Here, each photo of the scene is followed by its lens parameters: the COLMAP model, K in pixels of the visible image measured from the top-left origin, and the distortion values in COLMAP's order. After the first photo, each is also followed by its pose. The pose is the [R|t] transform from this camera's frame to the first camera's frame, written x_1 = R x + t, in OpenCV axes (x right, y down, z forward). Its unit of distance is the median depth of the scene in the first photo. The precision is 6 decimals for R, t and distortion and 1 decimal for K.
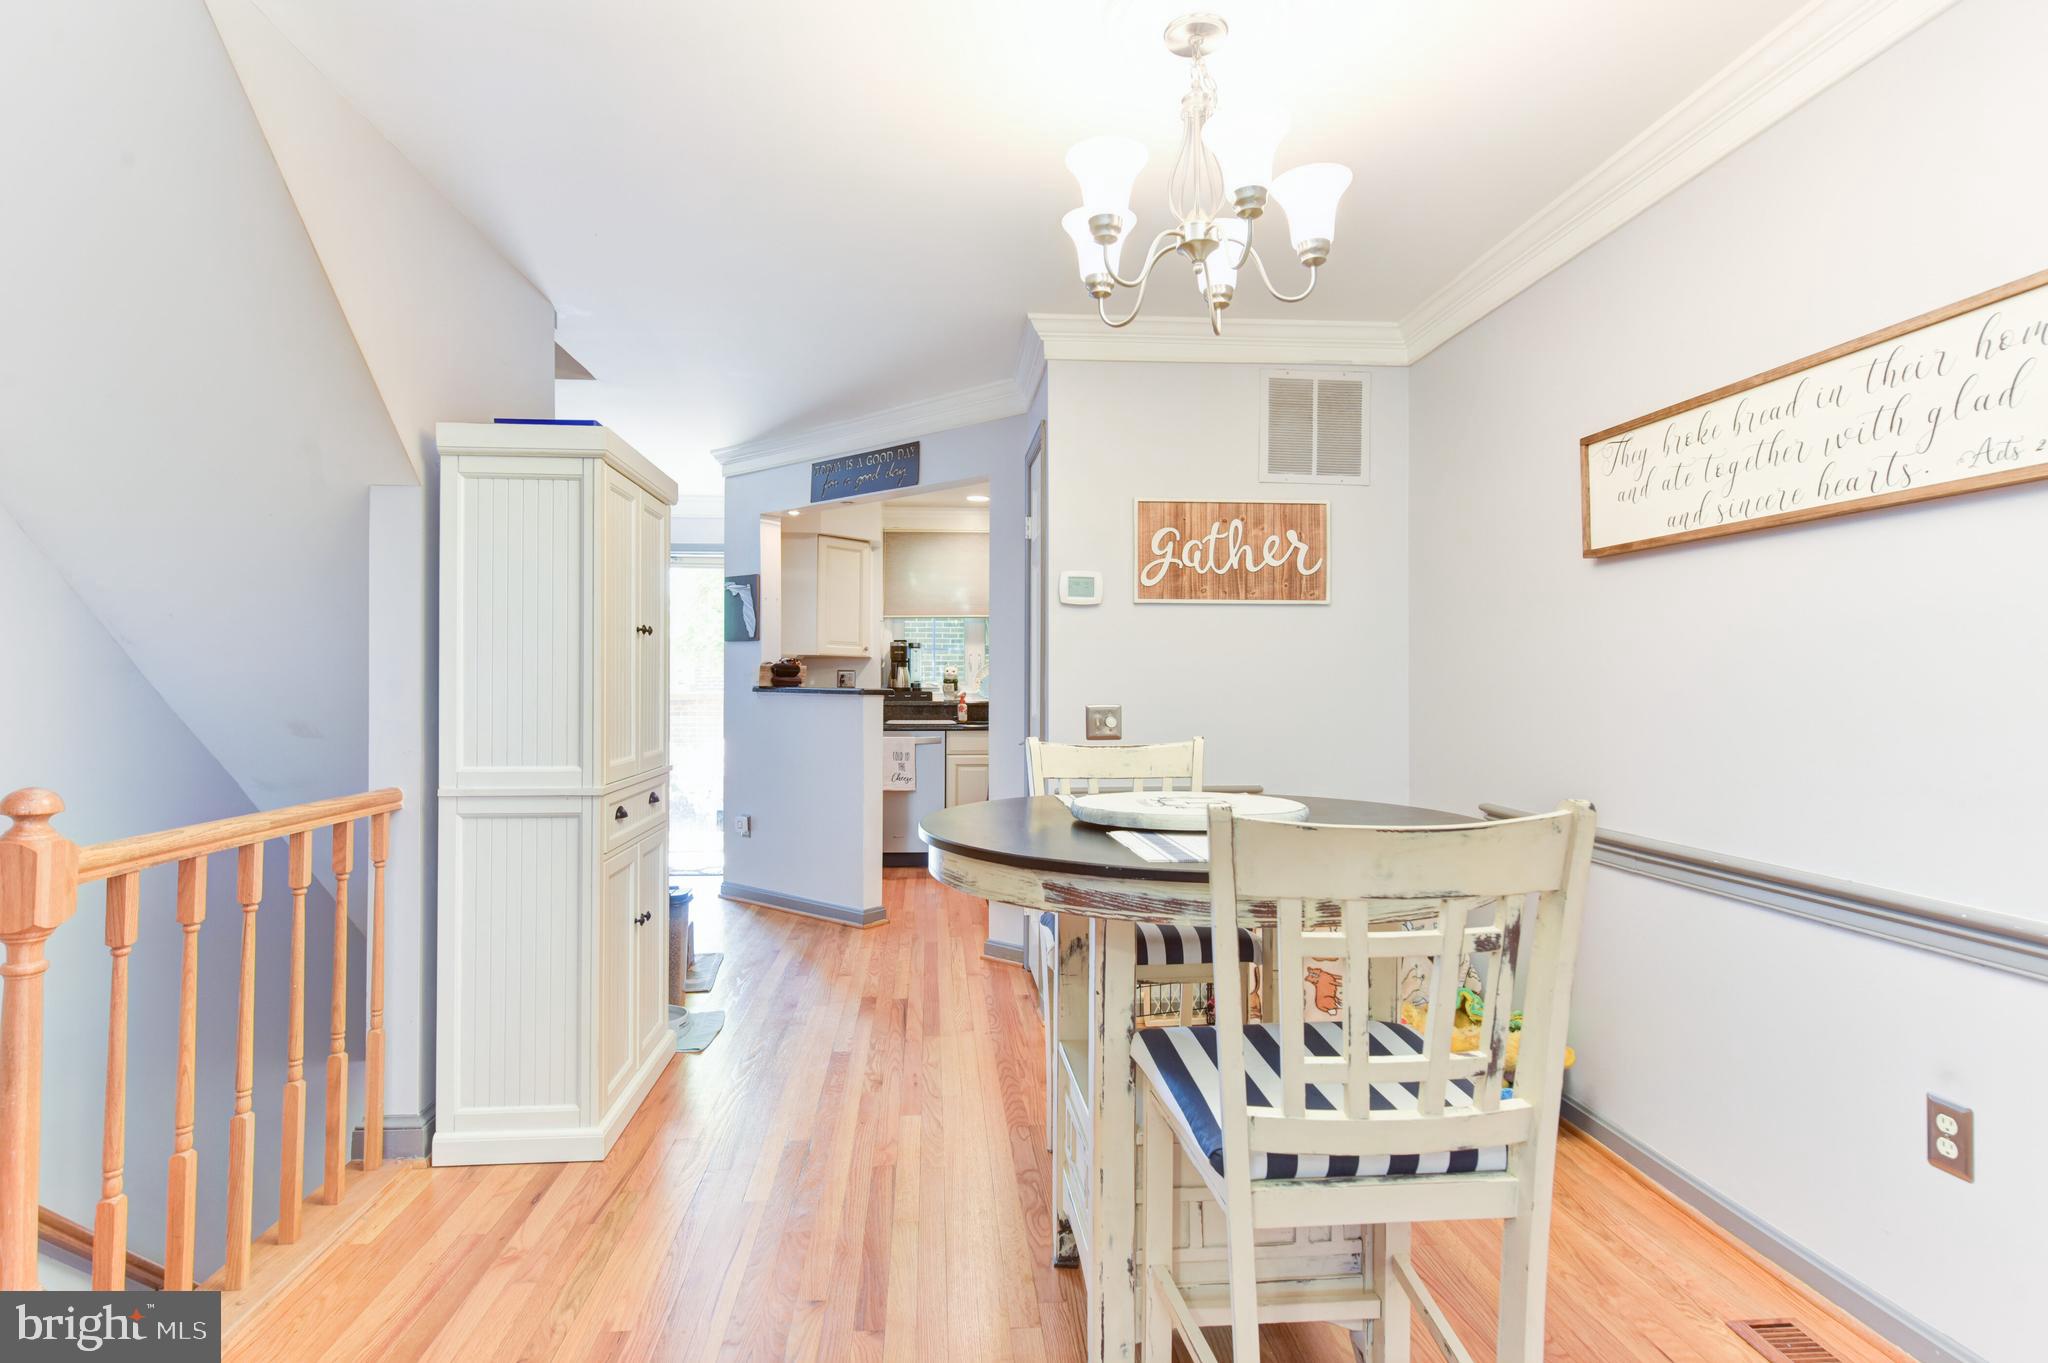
lens RADIAL K [[990.8, 0, 991.2], [0, 990.8, 676.1], [0, 0, 1]] dist [-0.001054, -0.000182]
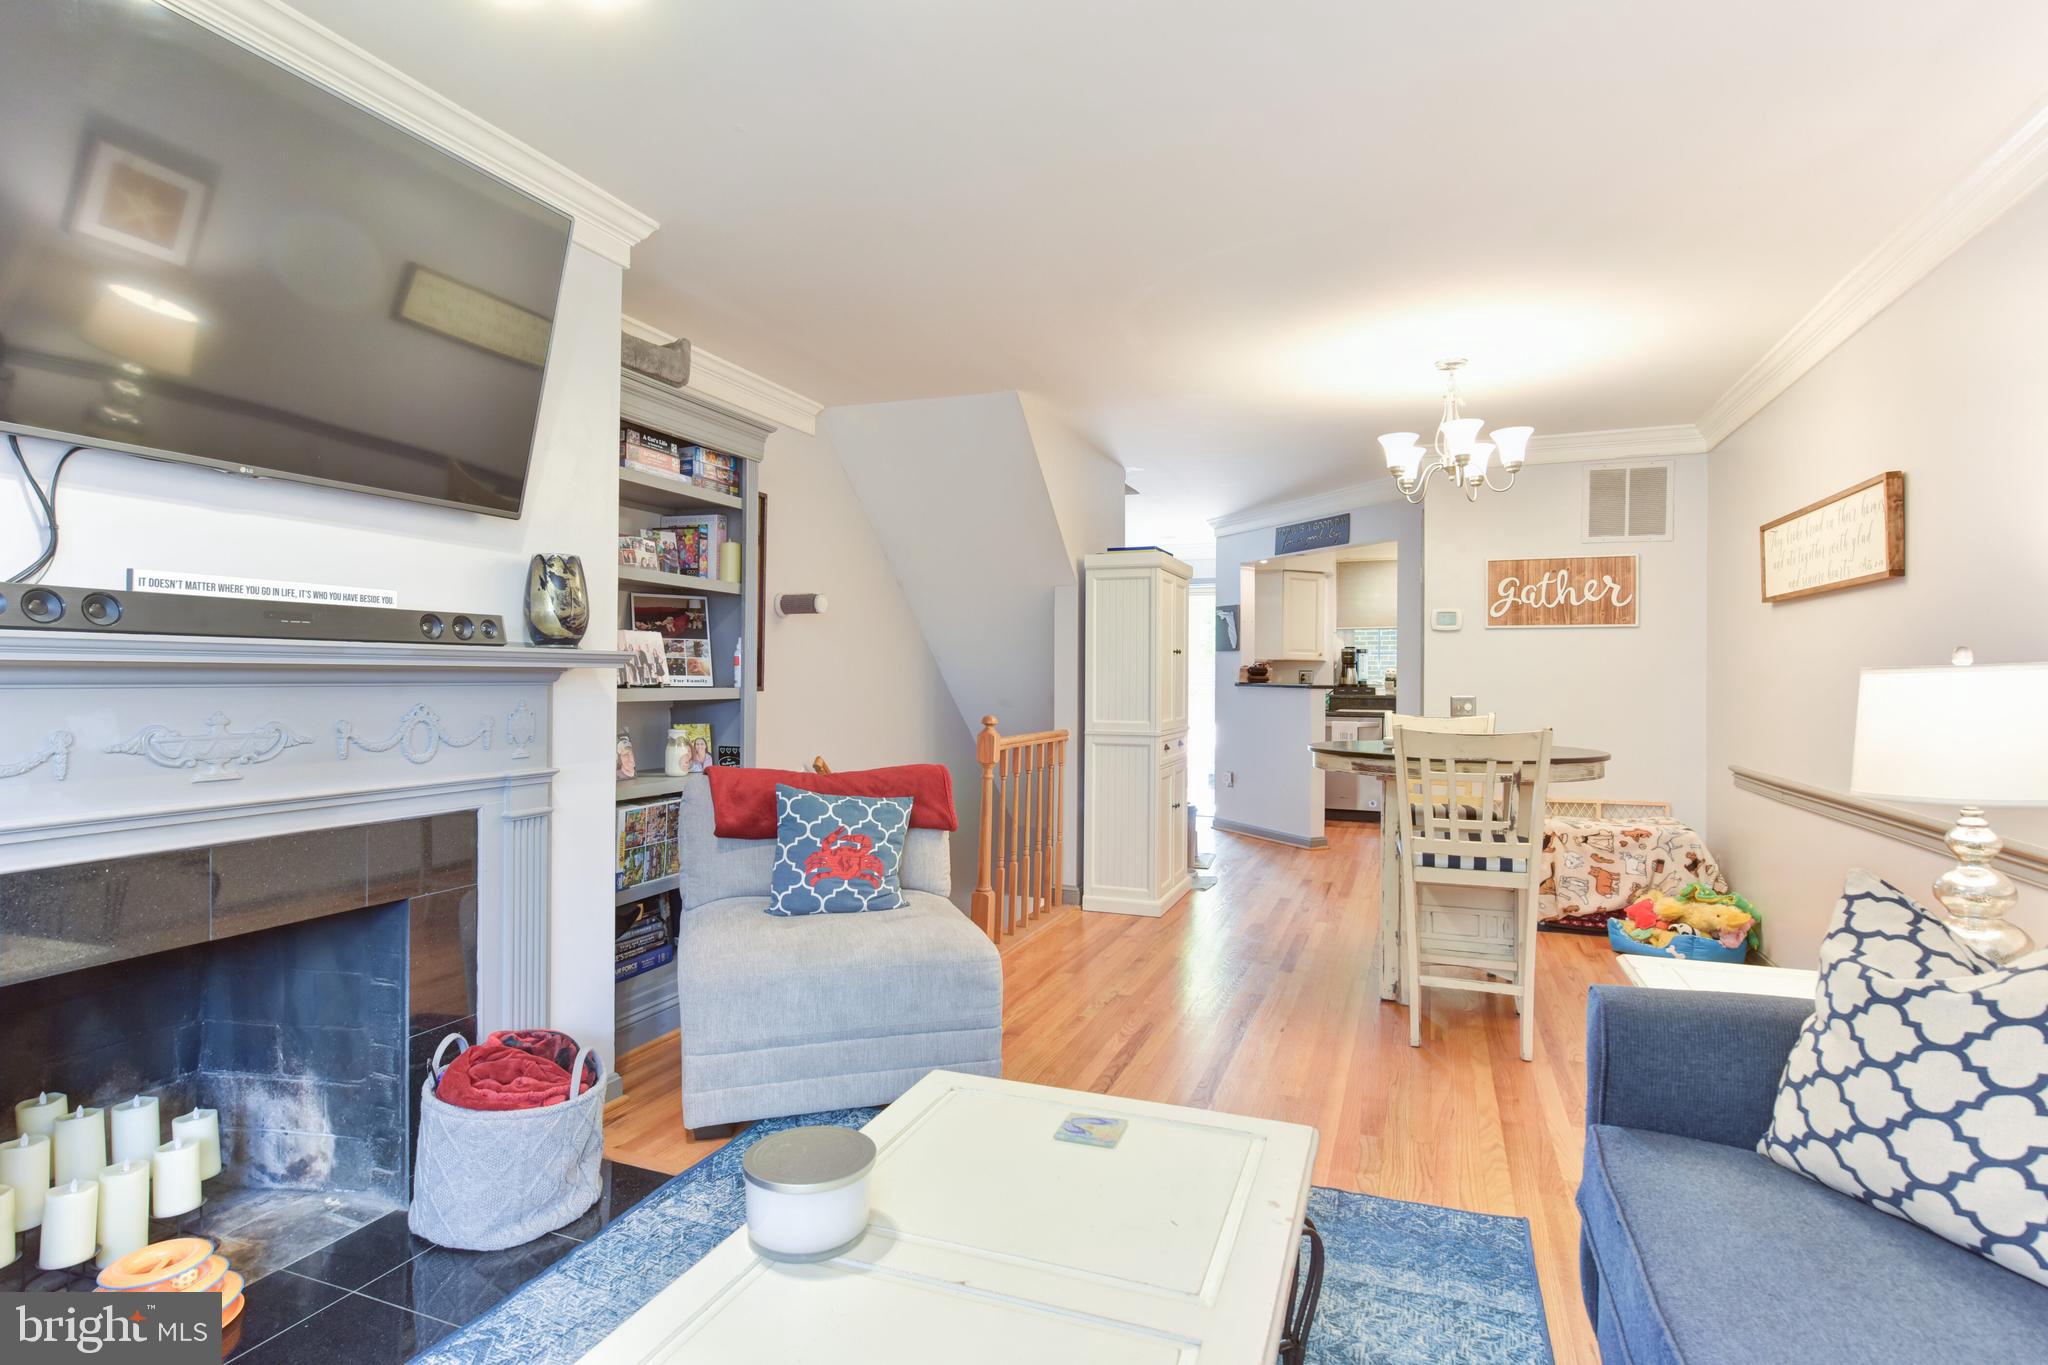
lens RADIAL K [[990.8, 0, 1030.9], [0, 990.8, 687.1], [0, 0, 1]] dist [-0.001054, -0.000182]
pose [[0.905242, 0.007062, -0.424838, 0.140466], [-0.001023, 0.999895, 0.014442, -0.004489], [0.424895, -0.012639, 0.905154, -0.587364]]
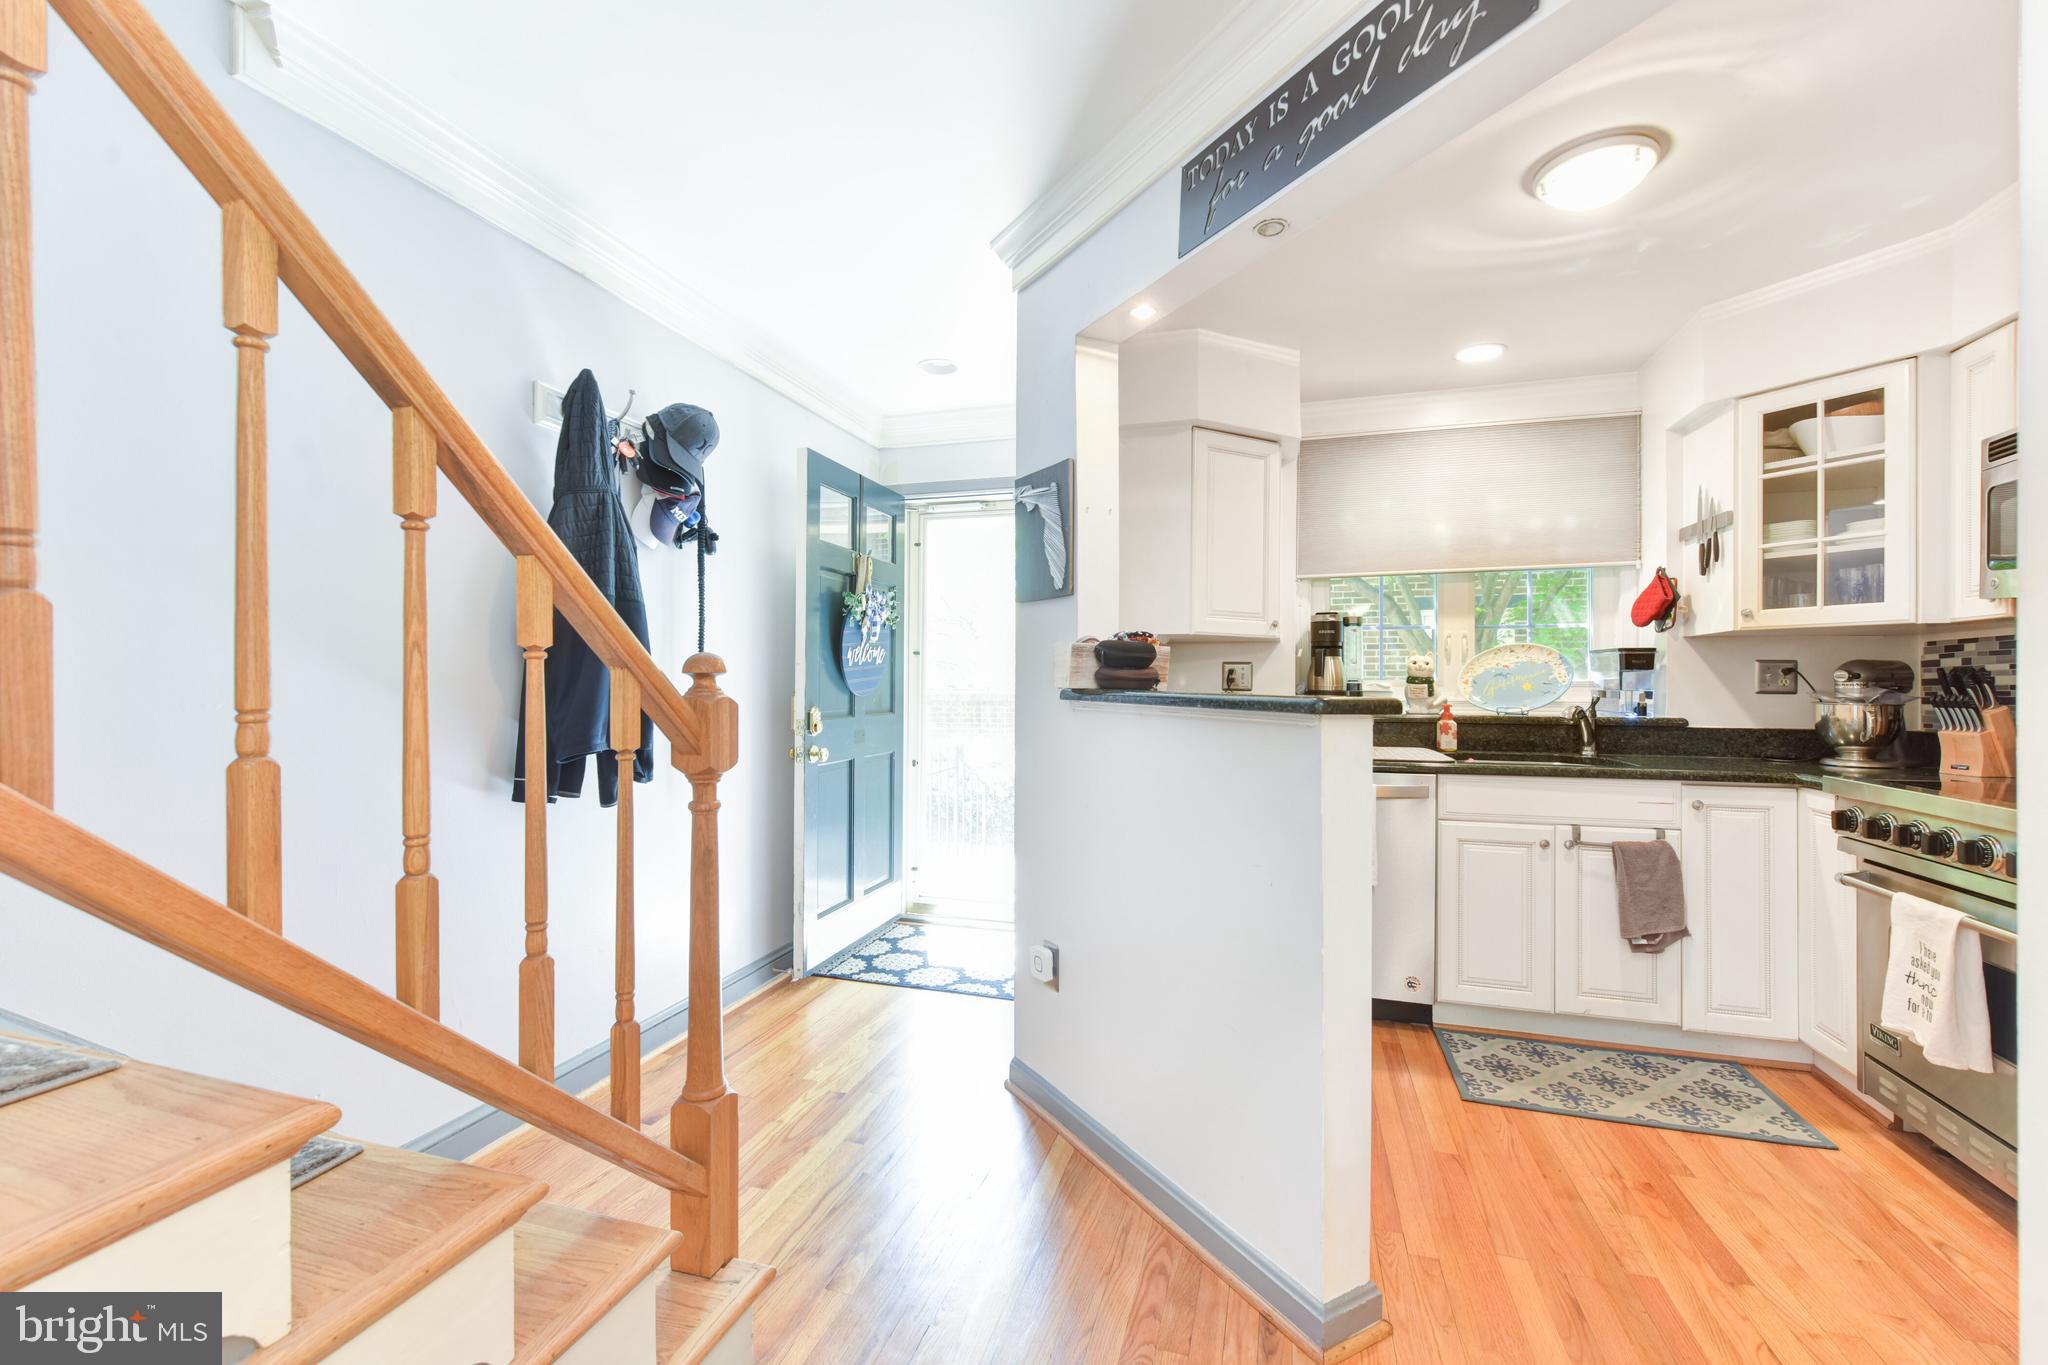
lens RADIAL K [[849.4, 0, 1022.8], [0, 849.4, 687.9], [0, 0, 1]] dist [-0.000755, -0.000013]
pose [[0.935373, 0.001693, -0.353659, -0.146239], [0.001975, 0.999948, 0.010012, 0.007686], [0.353657, -0.010064, 0.935321, 0.801842]]
